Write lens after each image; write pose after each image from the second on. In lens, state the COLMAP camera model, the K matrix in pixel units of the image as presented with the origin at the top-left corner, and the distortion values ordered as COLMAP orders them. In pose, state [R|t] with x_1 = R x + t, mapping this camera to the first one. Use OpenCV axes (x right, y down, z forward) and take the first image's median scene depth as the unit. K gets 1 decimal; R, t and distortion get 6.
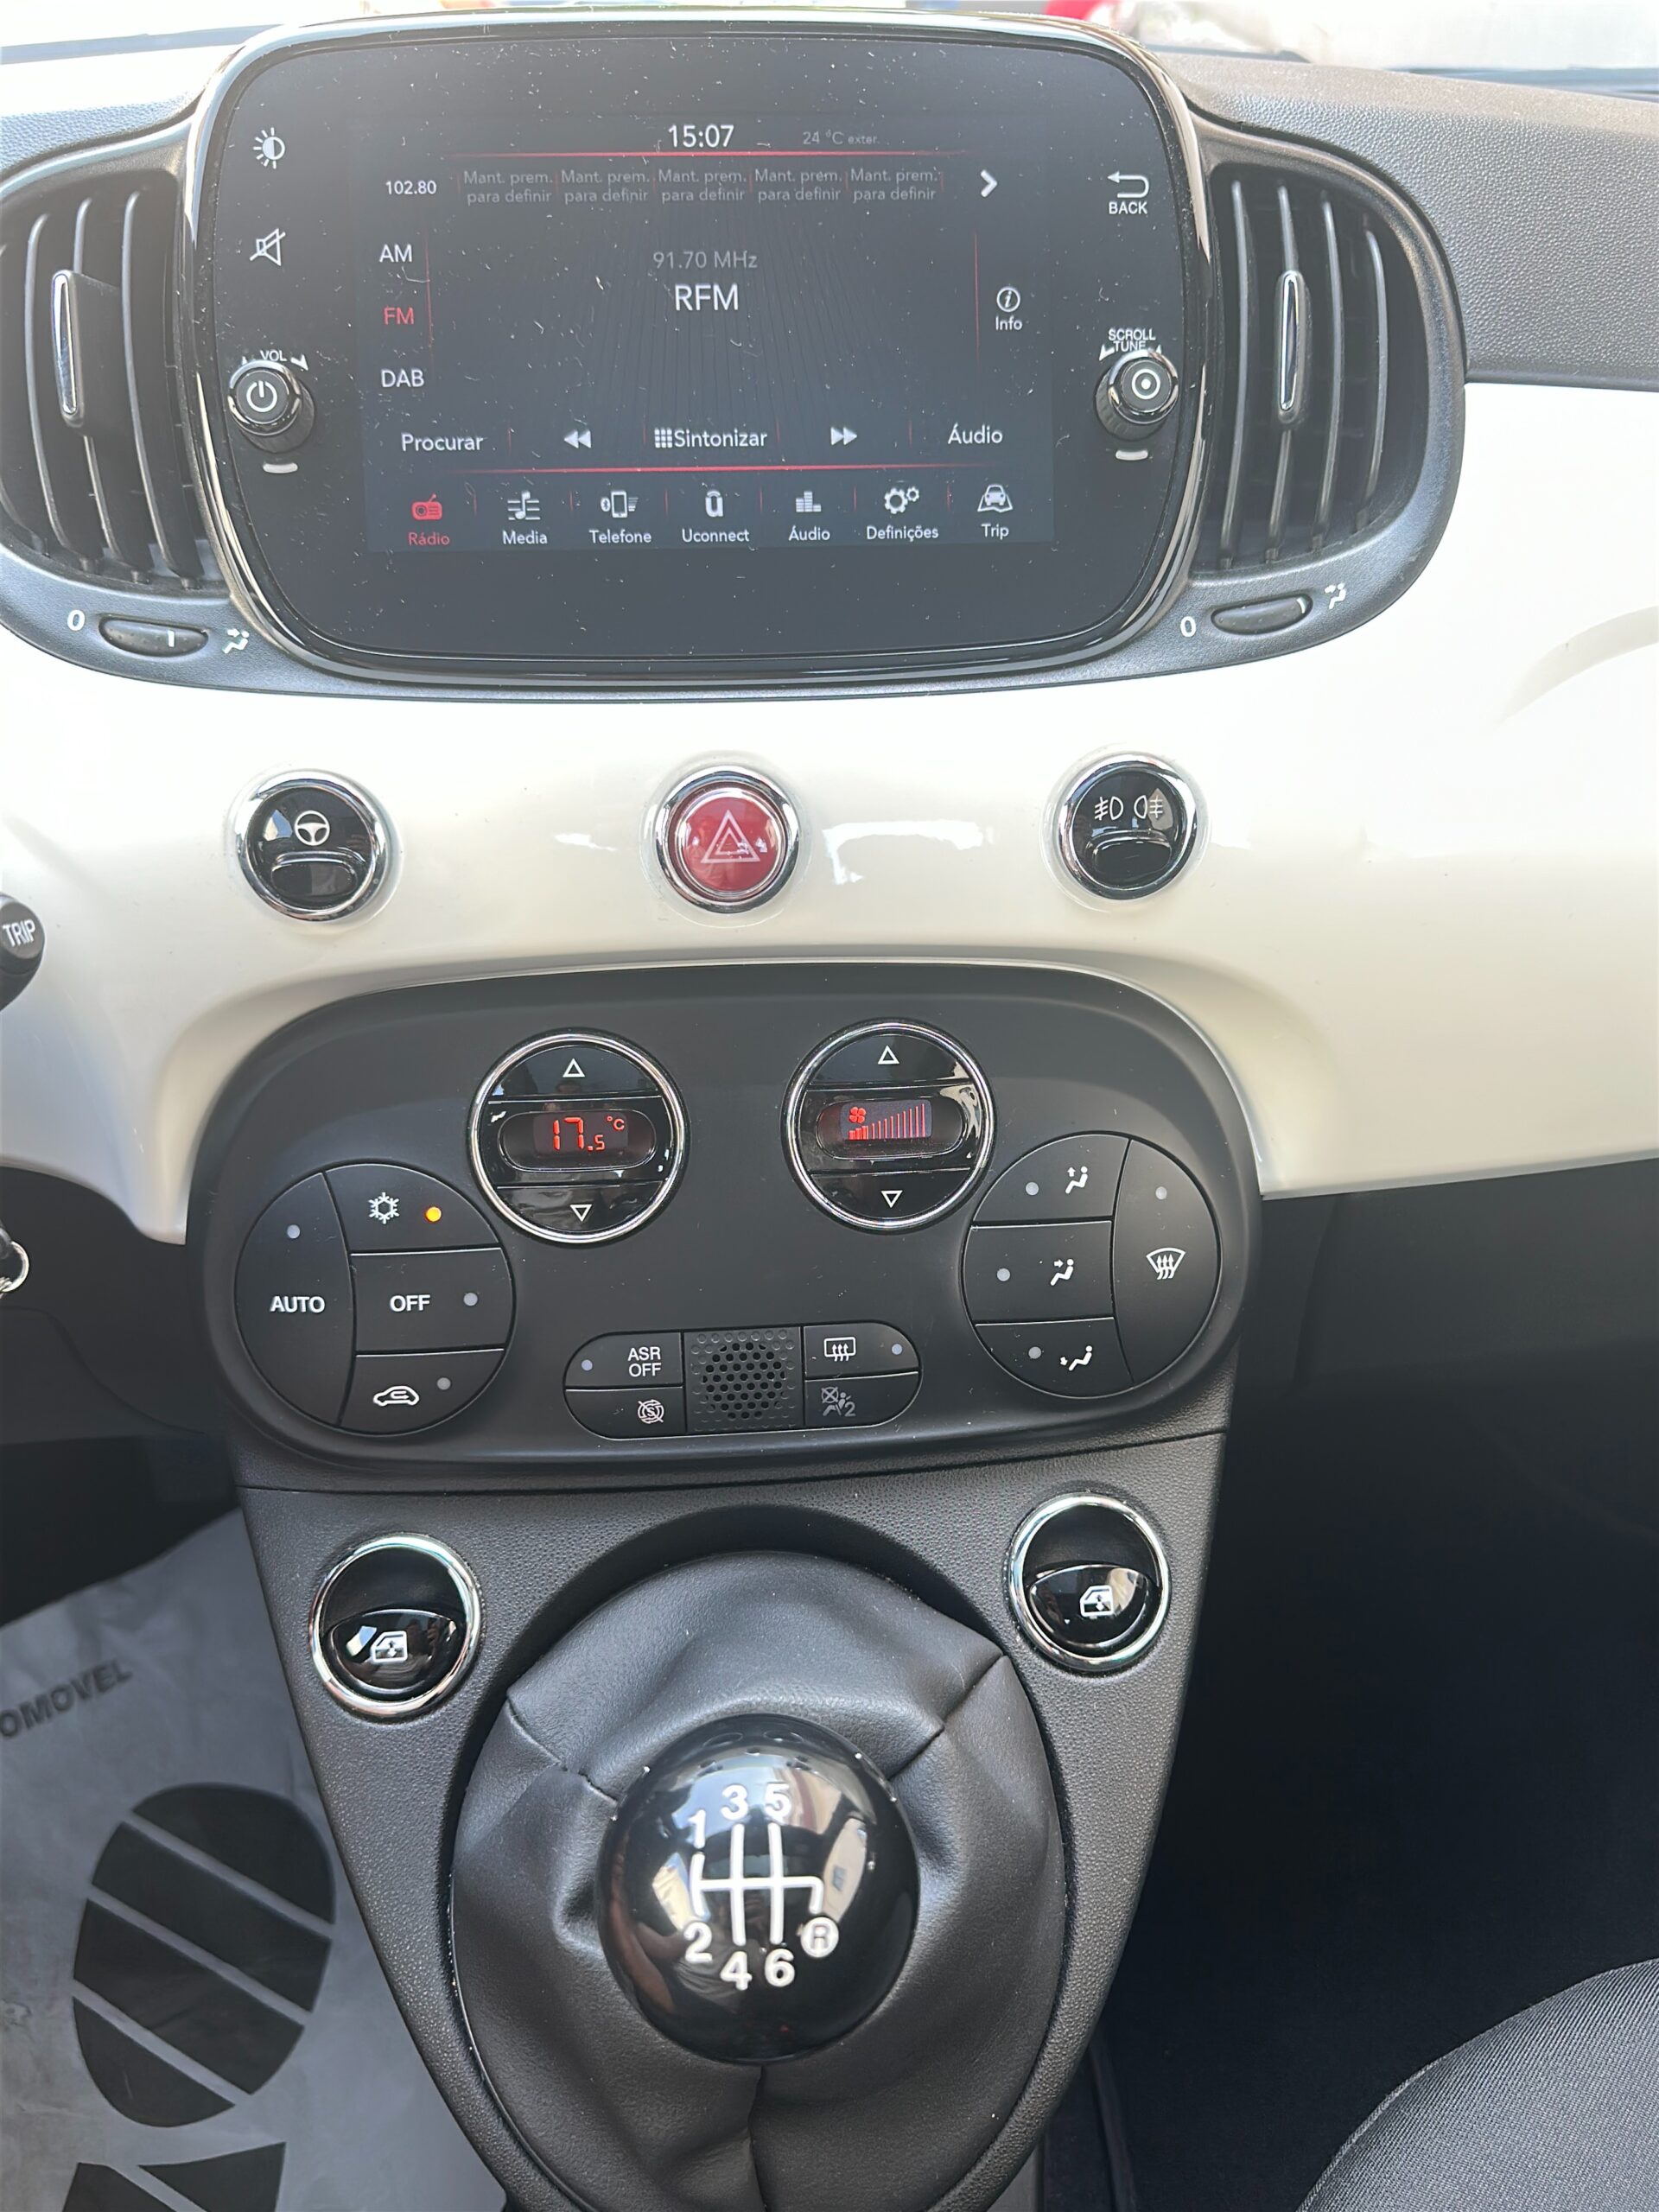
lens RADIAL K [[1757.3, 0, 837.5], [0, 1757.3, 1124.7], [0, 0, 1]] dist [0.071287, -0.101834]
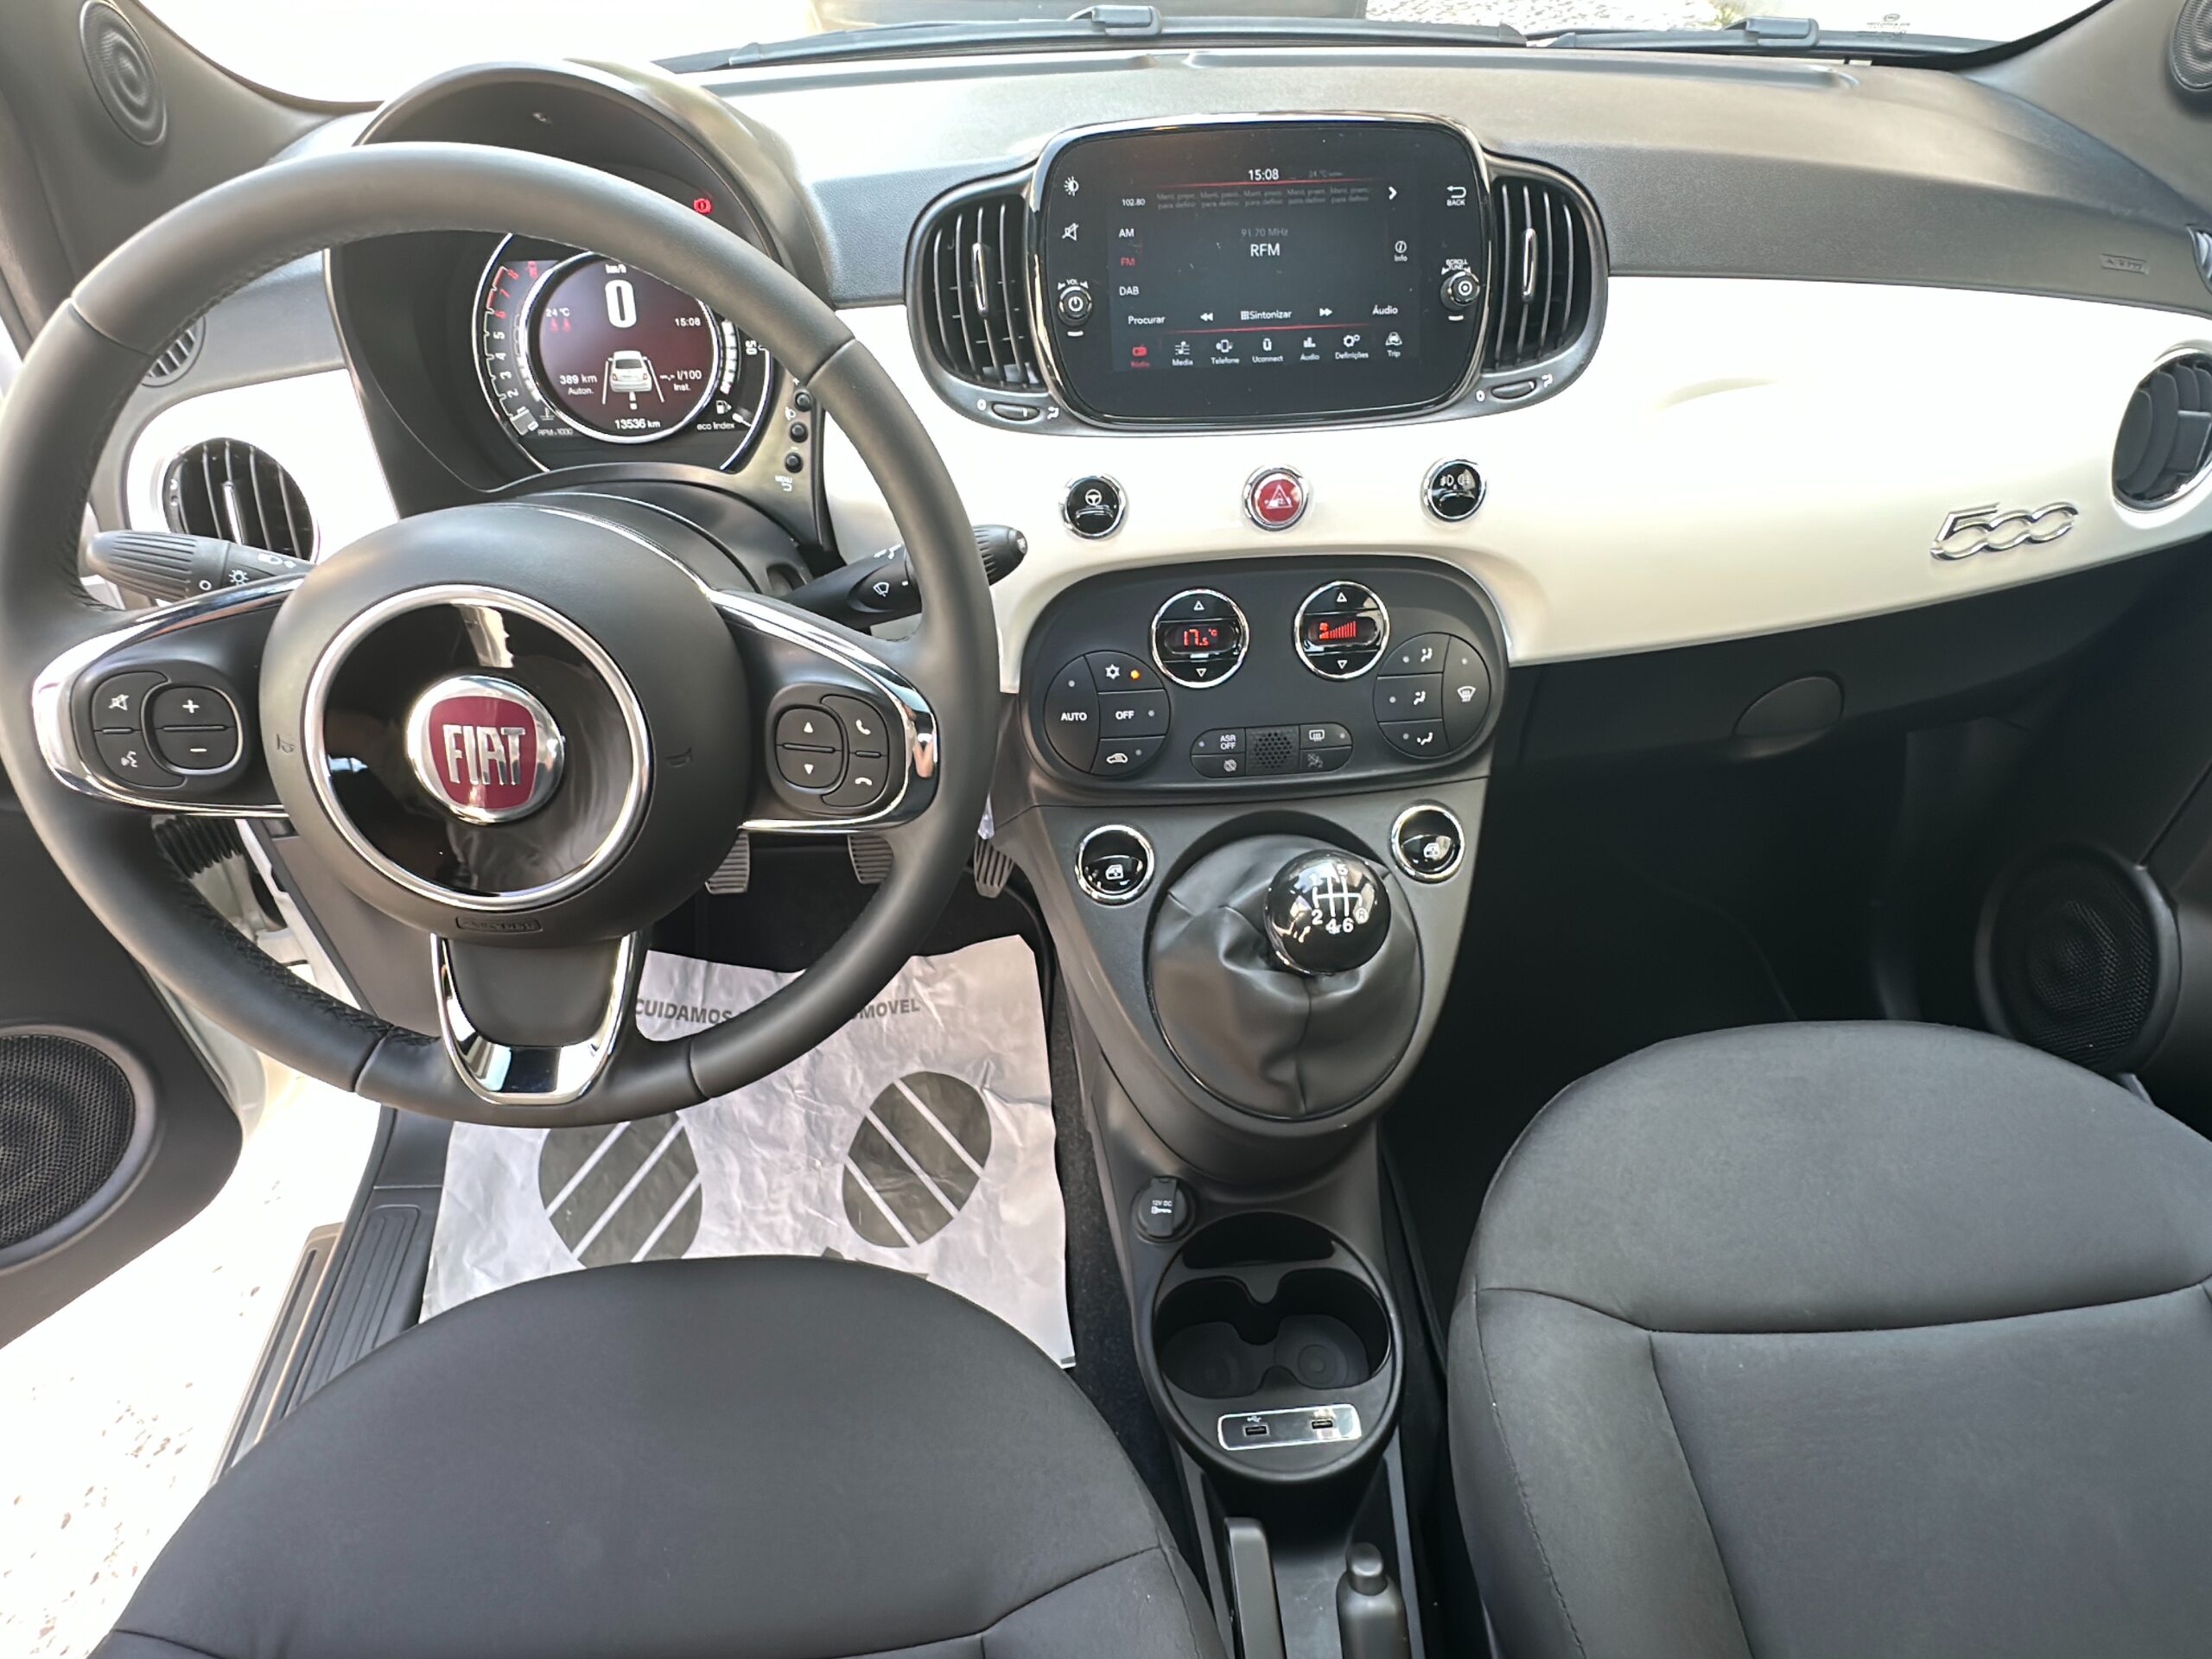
lens RADIAL K [[1336.9, 0, 1101.1], [0, 1336.9, 827.5], [0, 0, 1]] dist [0.031206, 0.003182]
pose [[0.999859, -0.016665, -0.001883, -0.276809], [0.016755, 0.997475, 0.069018, 0.128077], [0.000728, -0.069040, 0.997614, -0.695482]]
